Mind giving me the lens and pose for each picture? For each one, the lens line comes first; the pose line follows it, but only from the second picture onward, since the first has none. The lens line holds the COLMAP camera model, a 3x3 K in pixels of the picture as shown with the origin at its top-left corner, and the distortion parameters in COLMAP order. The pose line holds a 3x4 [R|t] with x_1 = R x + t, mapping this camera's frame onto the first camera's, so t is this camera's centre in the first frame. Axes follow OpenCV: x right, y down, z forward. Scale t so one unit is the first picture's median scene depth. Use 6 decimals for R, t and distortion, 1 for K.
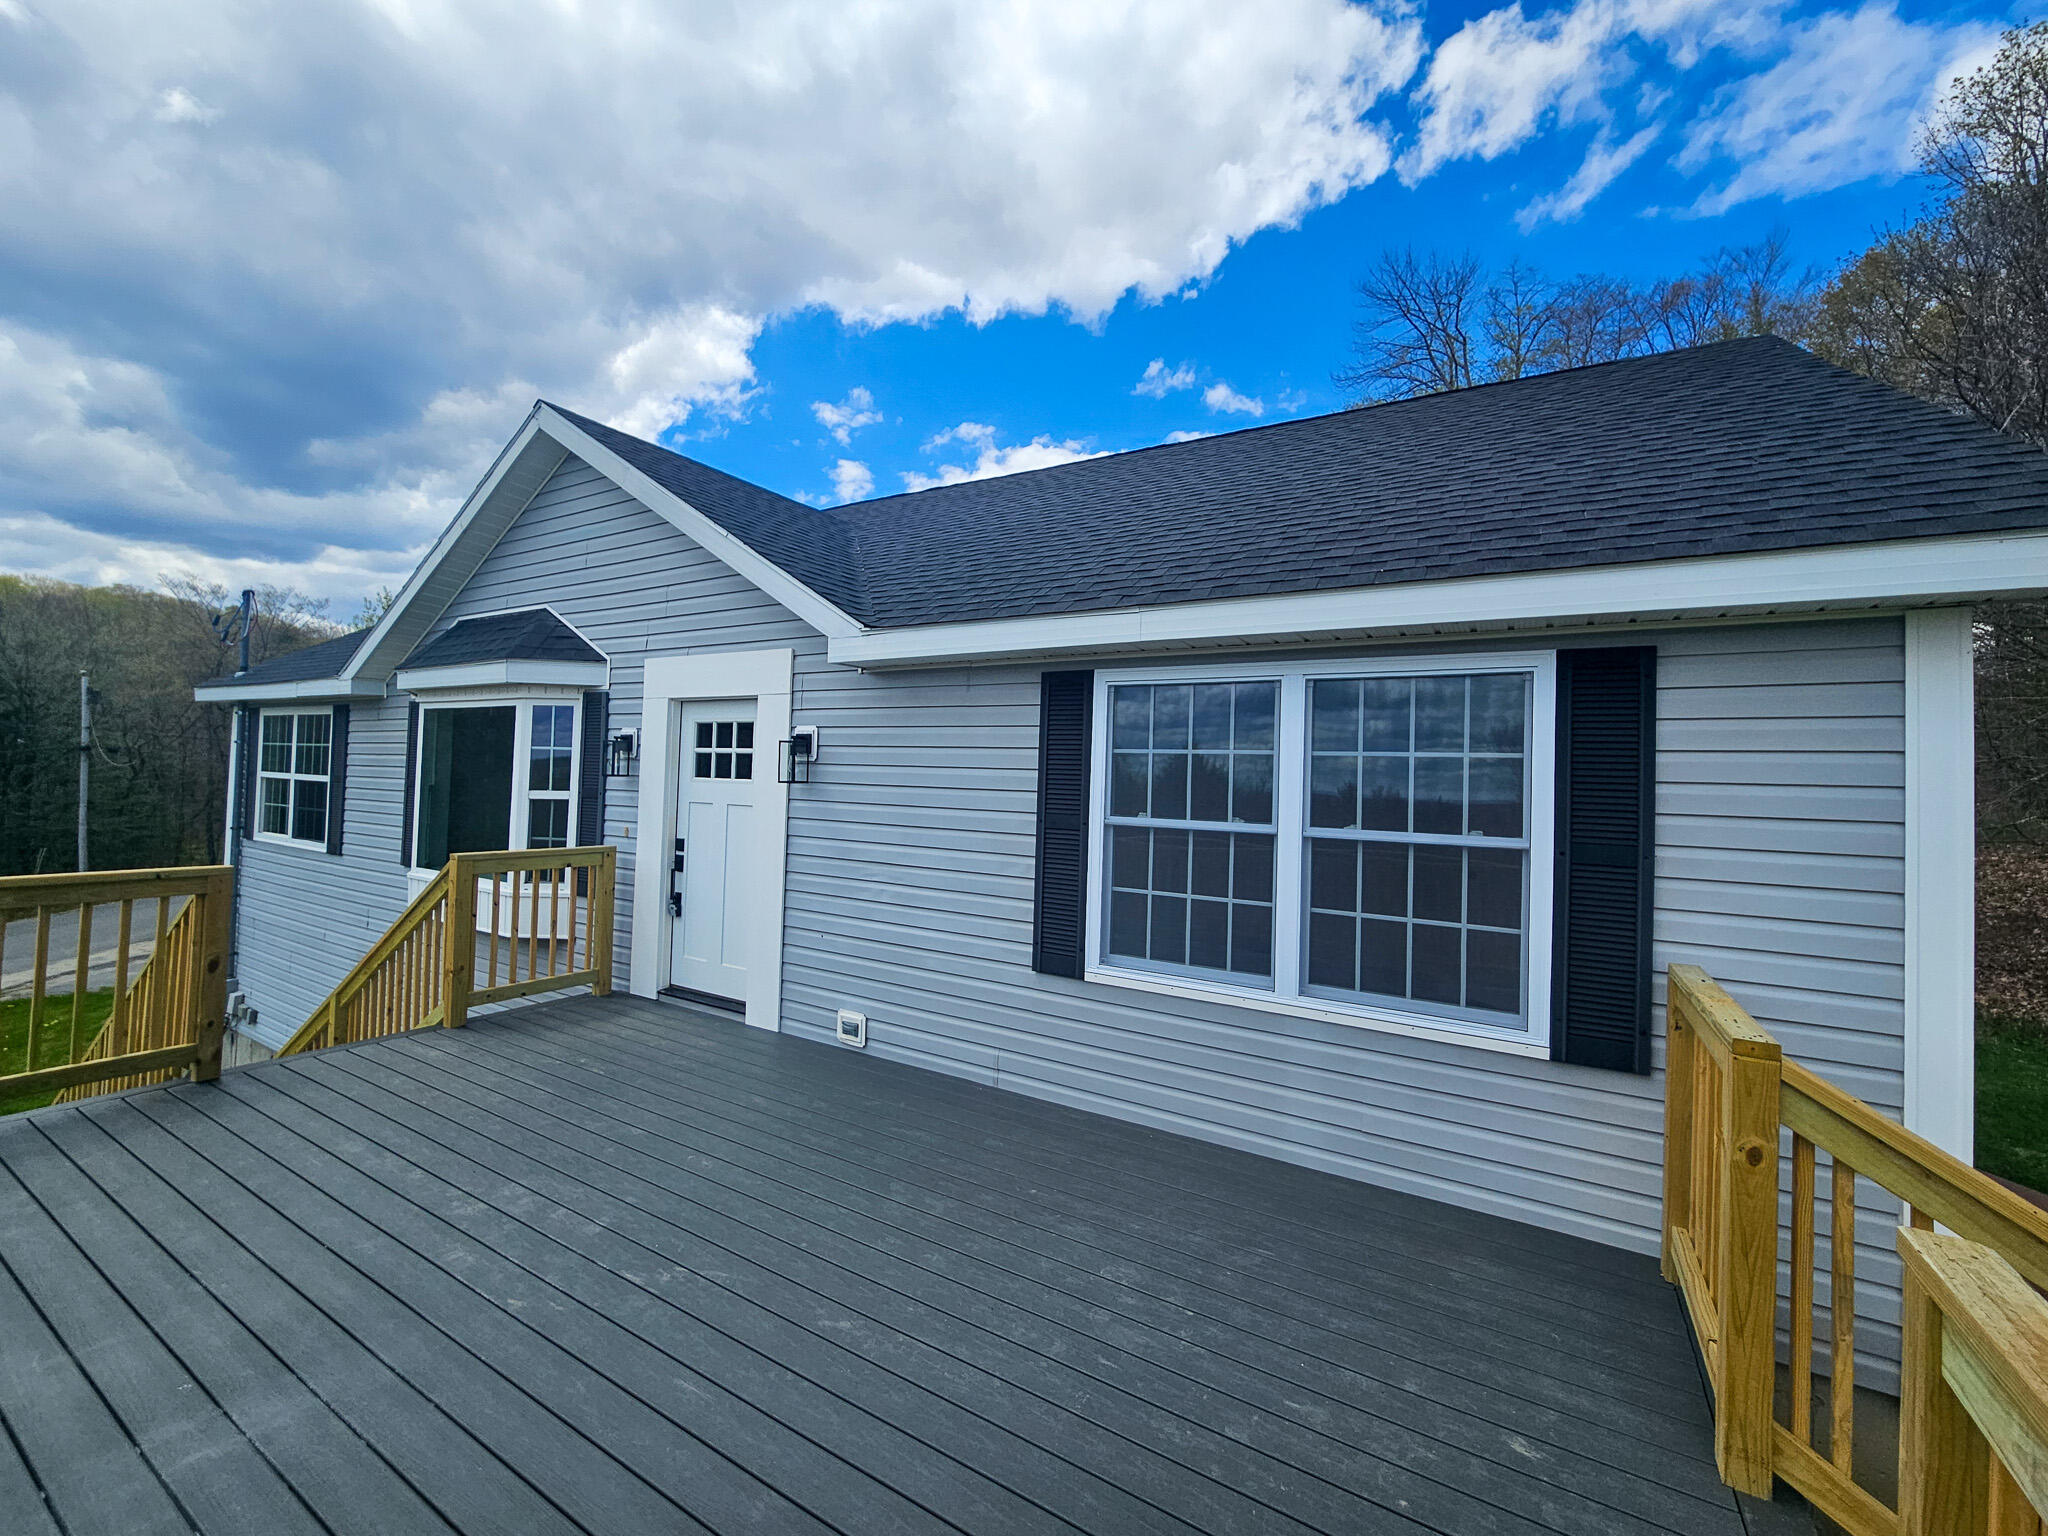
lens RADIAL K [[840.3, 0, 1020.7], [0, 840.3, 760.5], [0, 0, 1]] dist [-0.003765, -0.000784]
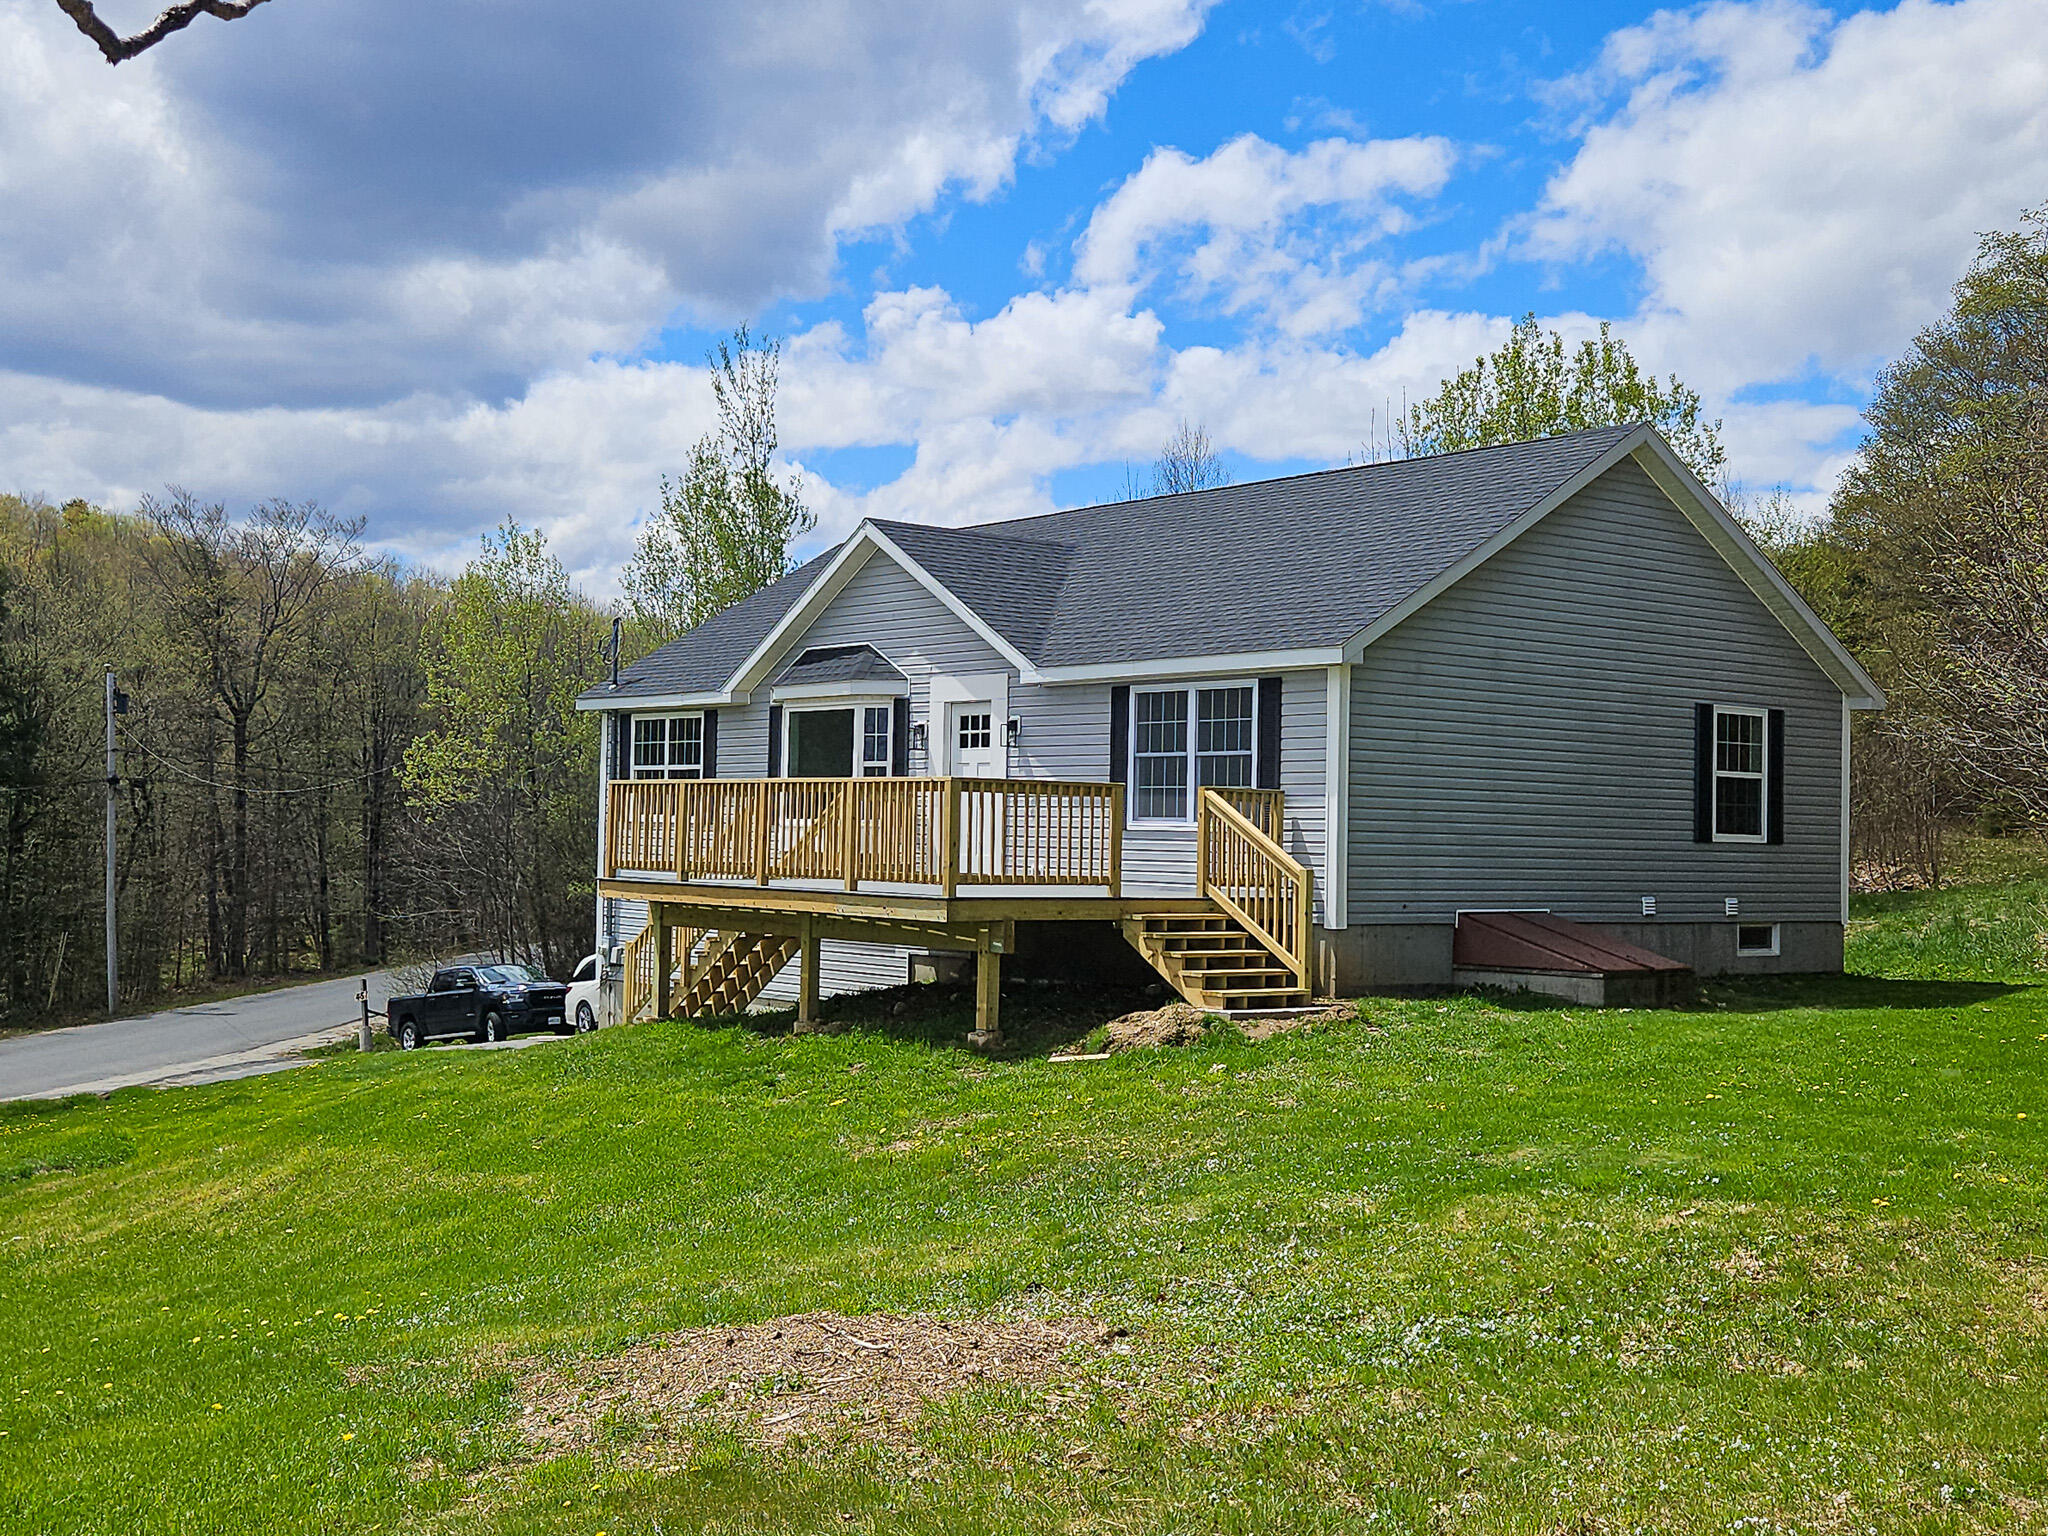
lens RADIAL K [[2338.7, 0, 1016.6], [0, 2338.7, 767.0], [0, 0, 1]] dist [0.096321, 0.000000]
pose [[0.938132, -0.024880, -0.345382, 2.070923], [0.020510, 0.999657, -0.016301, 0.210654], [0.345669, 0.008209, 0.938320, -5.201443]]
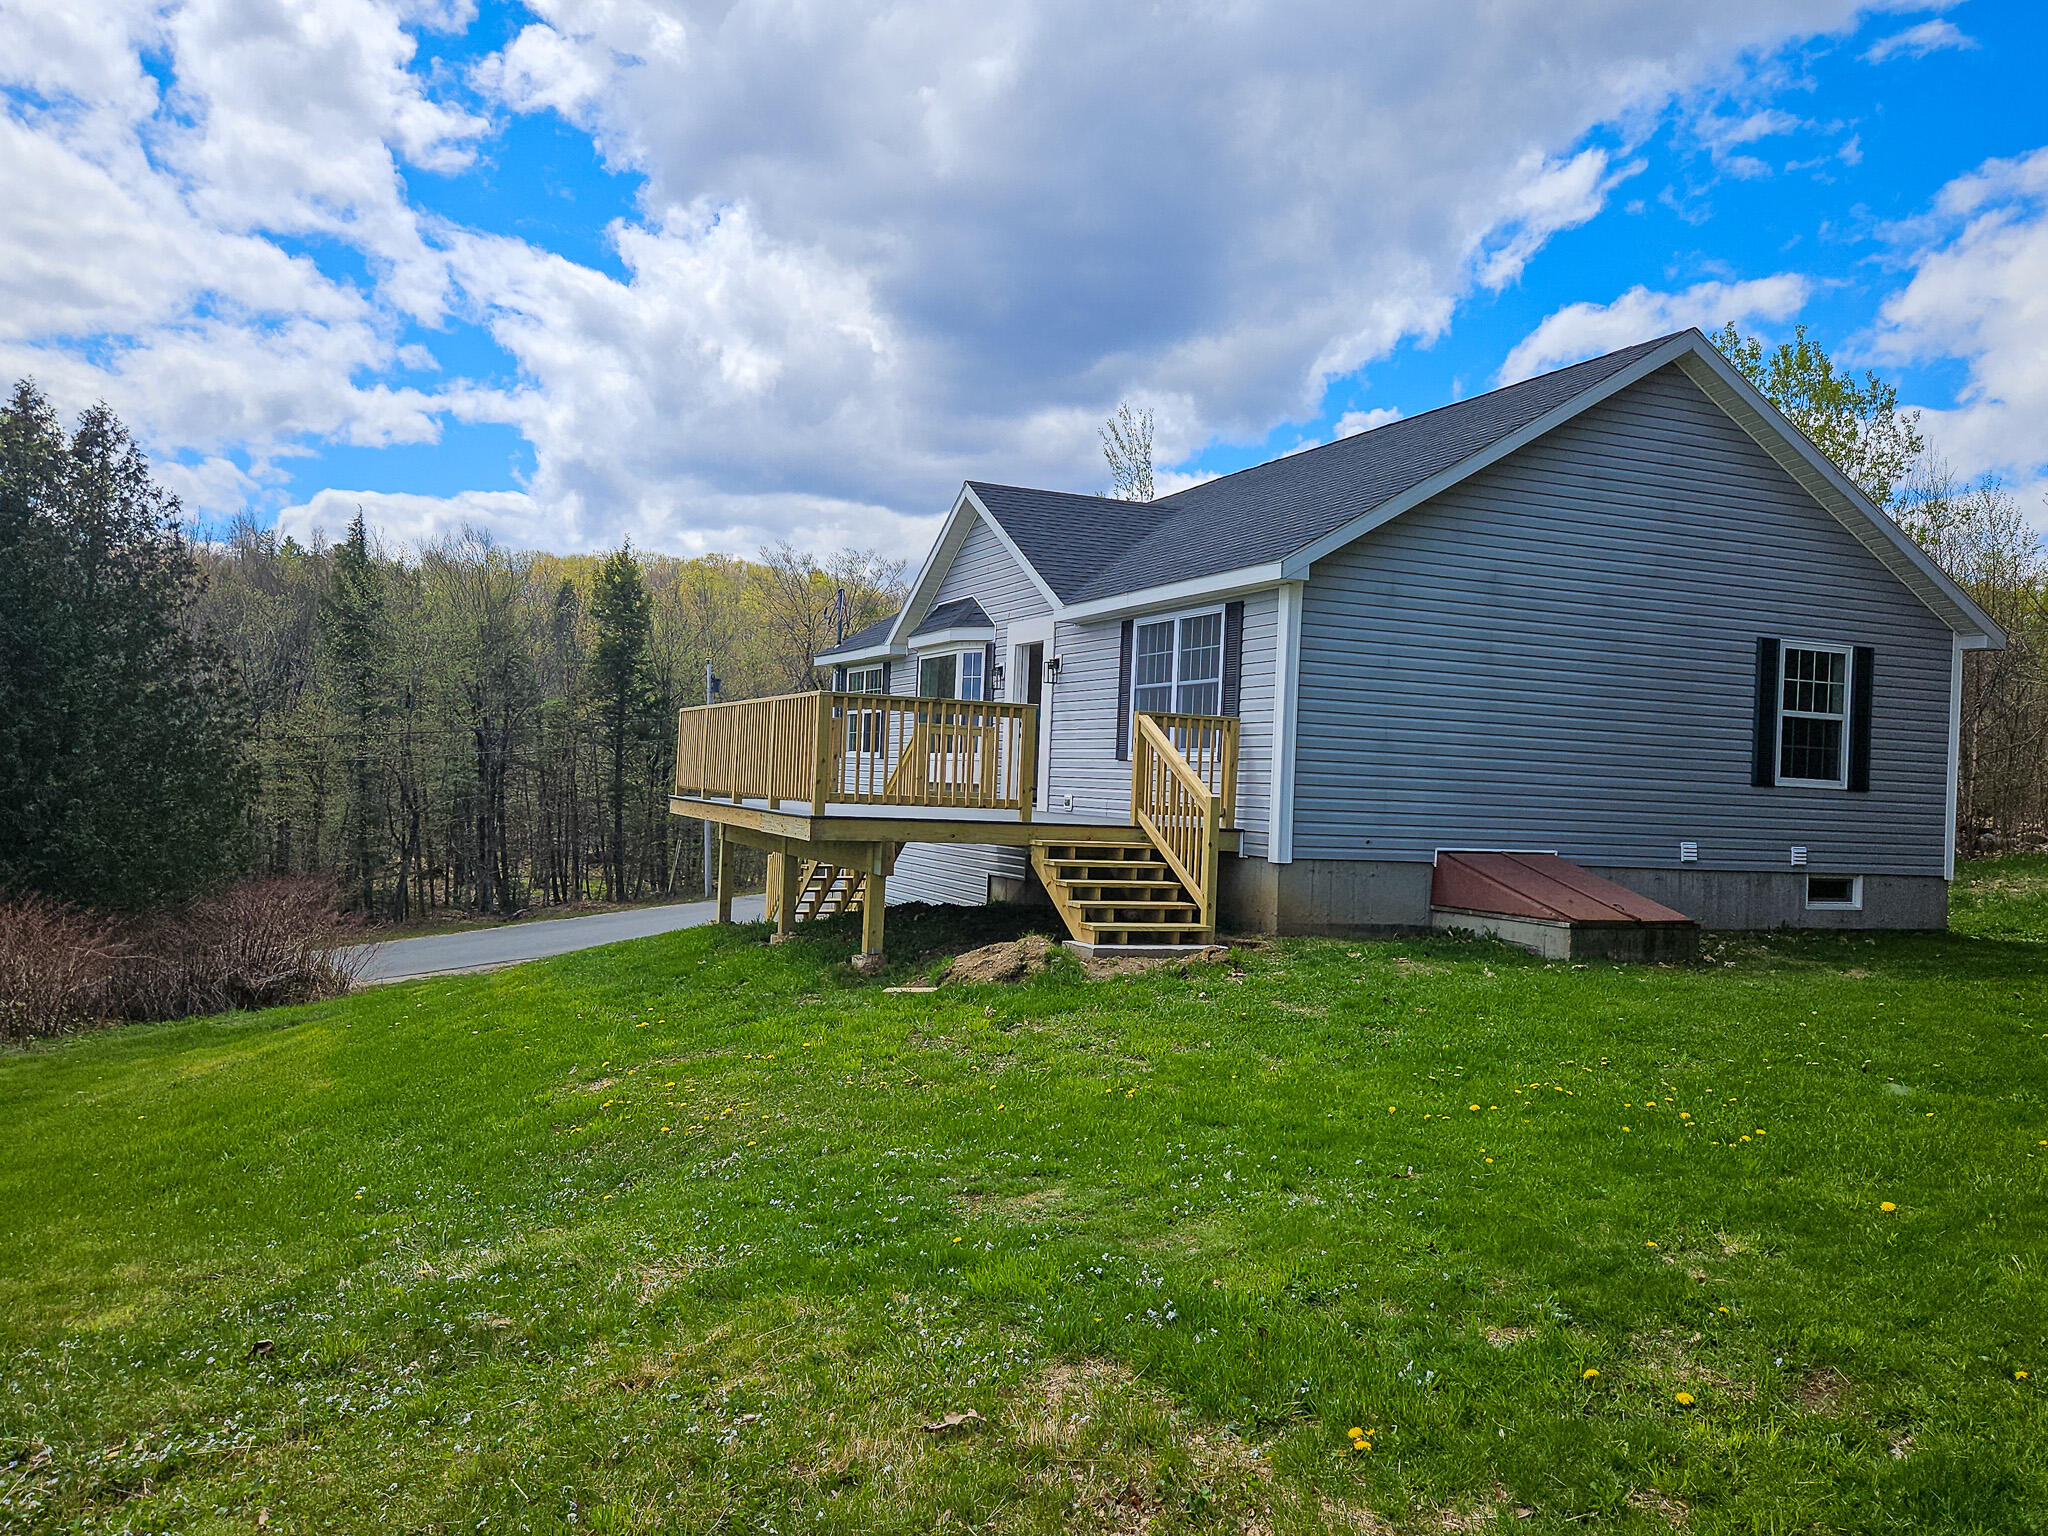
lens RADIAL K [[1583.1, 0, 1029.1], [0, 1583.1, 767.6], [0, 0, 1]] dist [0.073625, -0.017437]
pose [[0.813416, -0.005377, -0.581657, 2.494298], [0.000898, 0.999968, -0.007989, 0.343117], [0.581681, 0.005976, 0.813395, -2.768998]]
